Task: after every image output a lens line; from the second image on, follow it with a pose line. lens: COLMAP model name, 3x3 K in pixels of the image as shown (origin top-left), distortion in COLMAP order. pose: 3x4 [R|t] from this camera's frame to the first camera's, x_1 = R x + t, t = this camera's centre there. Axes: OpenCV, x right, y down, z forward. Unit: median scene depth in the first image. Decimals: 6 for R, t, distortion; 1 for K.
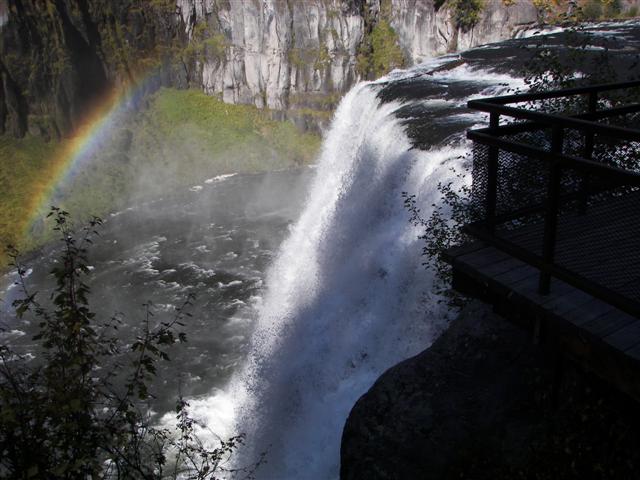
lens RADIAL K [[686.8, 0, 319.4], [0, 686.8, 259.1], [0, 0, 1]] dist [-0.217467, 0.279717]
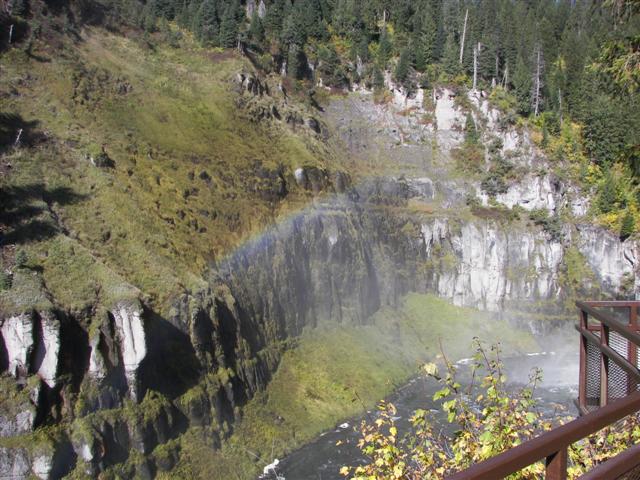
lens RADIAL K [[686.8, 0, 319.4], [0, 686.8, 259.1], [0, 0, 1]] dist [-0.217467, 0.279717]
pose [[0.994659, 0.022513, -0.100730, -0.283571], [-0.051541, 0.953871, -0.295760, 0.091723], [0.089425, 0.299372, 0.949937, -0.318470]]
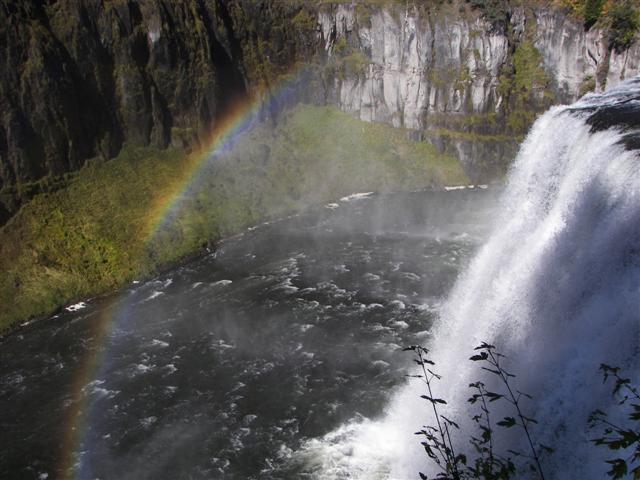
lens RADIAL K [[686.8, 0, 319.4], [0, 686.8, 259.1], [0, 0, 1]] dist [-0.217467, 0.279717]
pose [[0.984924, 0.050193, -0.165548, -0.026777], [-0.054467, 0.998287, -0.021377, -0.003628], [0.164192, 0.030071, 0.985970, 0.012172]]
